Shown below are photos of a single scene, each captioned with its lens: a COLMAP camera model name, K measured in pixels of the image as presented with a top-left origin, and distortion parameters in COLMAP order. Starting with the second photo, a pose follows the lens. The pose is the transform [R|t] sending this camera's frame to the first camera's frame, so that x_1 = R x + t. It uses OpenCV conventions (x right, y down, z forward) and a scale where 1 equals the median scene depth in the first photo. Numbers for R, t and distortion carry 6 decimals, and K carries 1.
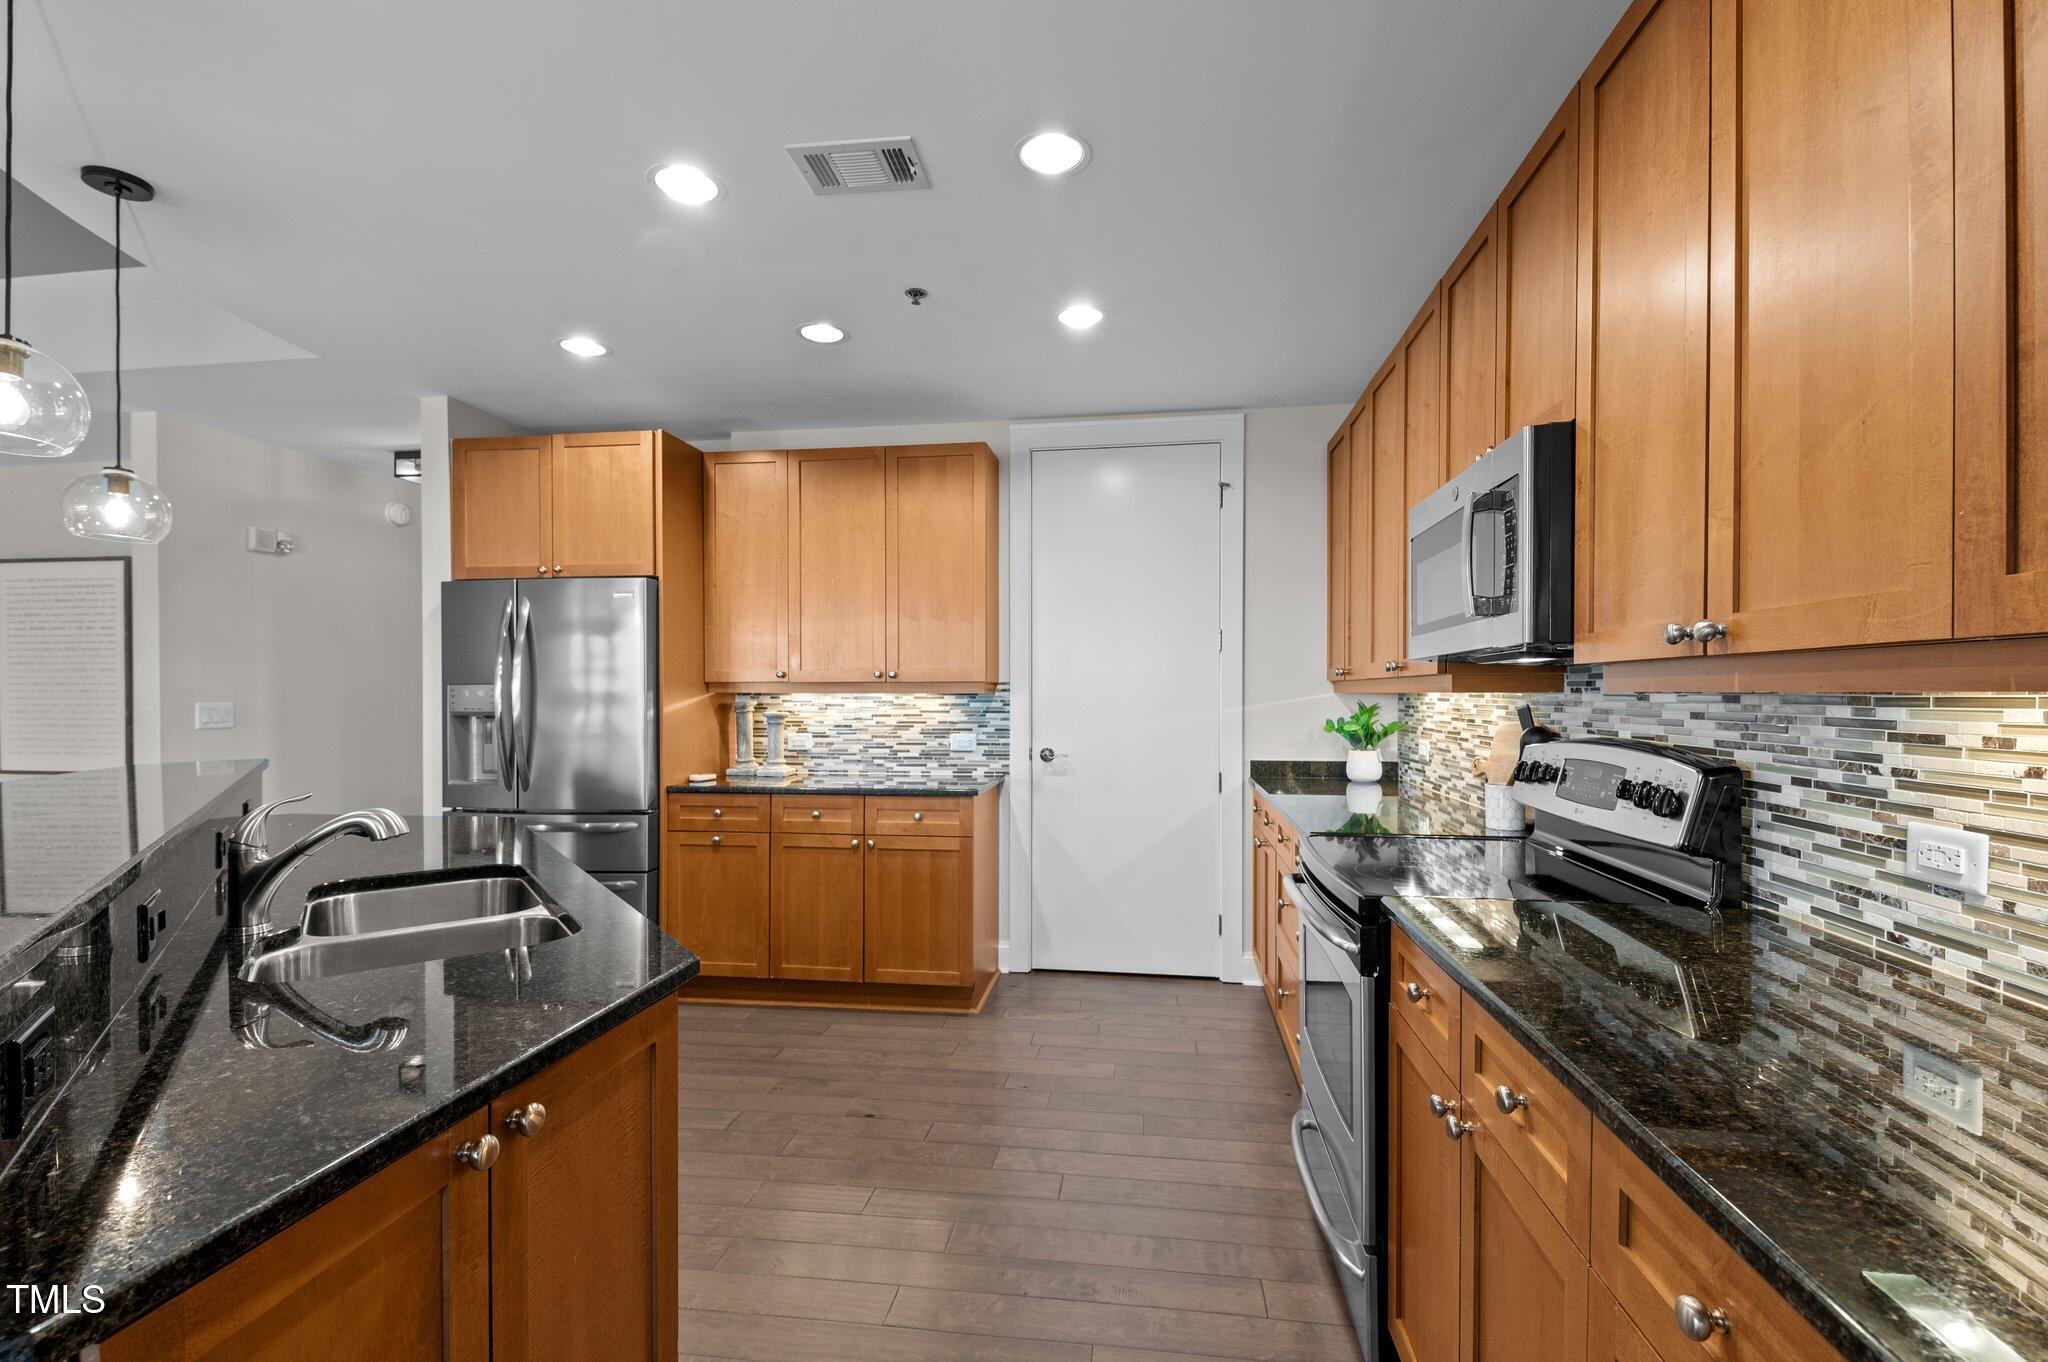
lens RADIAL K [[881.7, 0, 1025.0], [0, 881.7, 705.7], [0, 0, 1]] dist [0.001309, -0.007742]
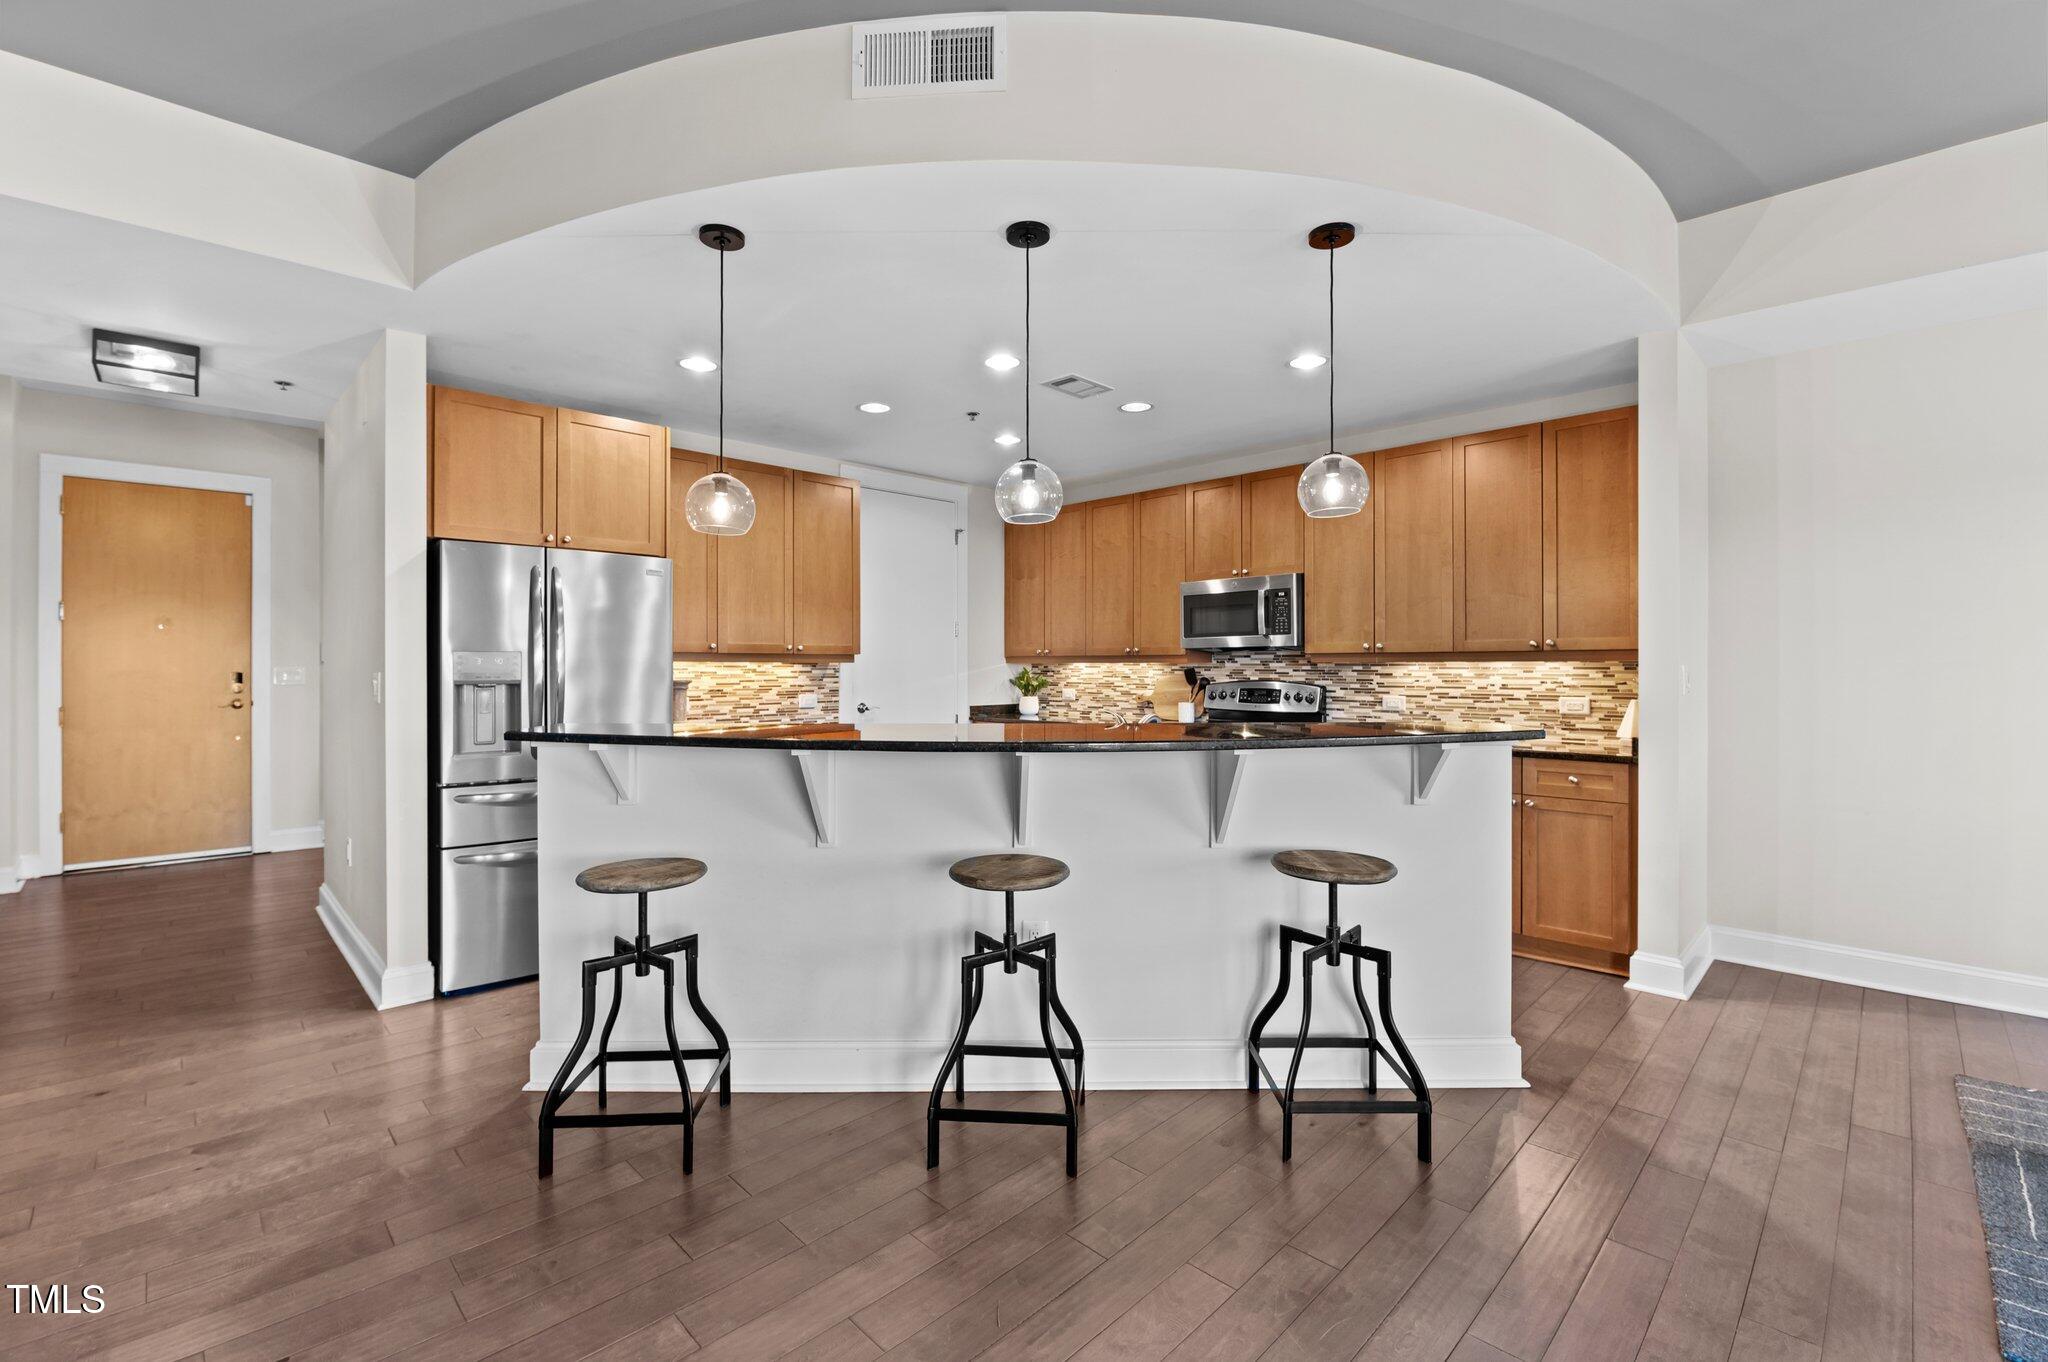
lens RADIAL K [[881.7, 0, 1011.0], [0, 881.7, 662.2], [0, 0, 1]] dist [0.001309, -0.007742]
pose [[0.608690, 0.001852, 0.793406, -1.031534], [0.011011, 0.999881, -0.010782, 0.002492], [-0.793332, 0.015299, 0.608597, -0.024524]]
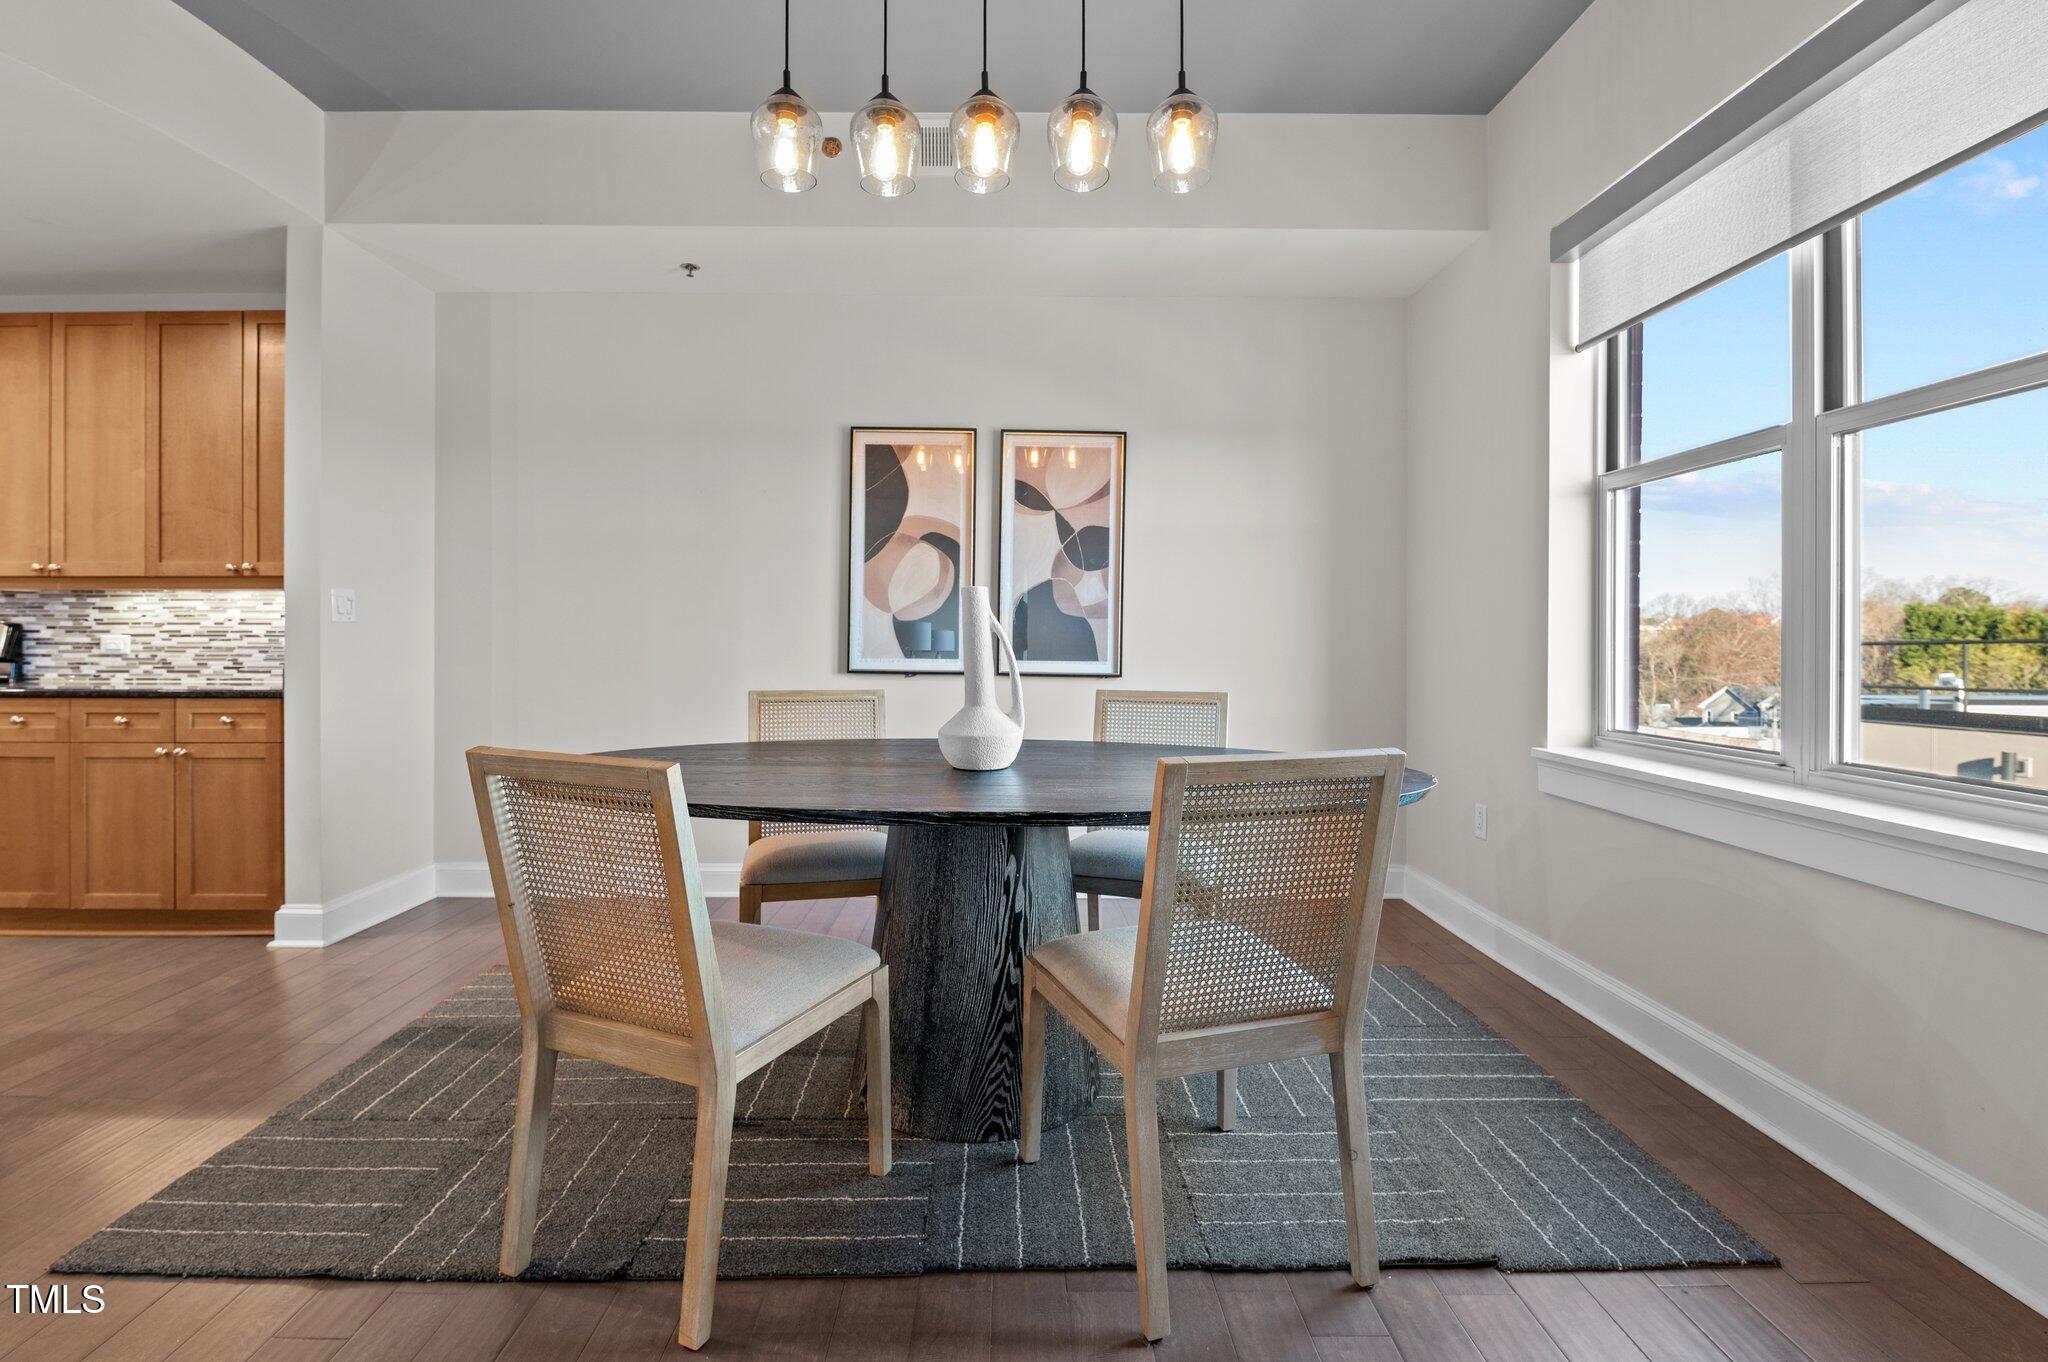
lens RADIAL K [[985.5, 0, 979.4], [0, 985.5, 636.5], [0, 0, 1]] dist [-0.001272, -0.000434]
pose [[-0.128405, -0.001528, 0.991721, -0.910077], [0.011998, 0.999923, 0.003094, 0.053656], [-0.991649, 0.012296, -0.128377, -0.518924]]
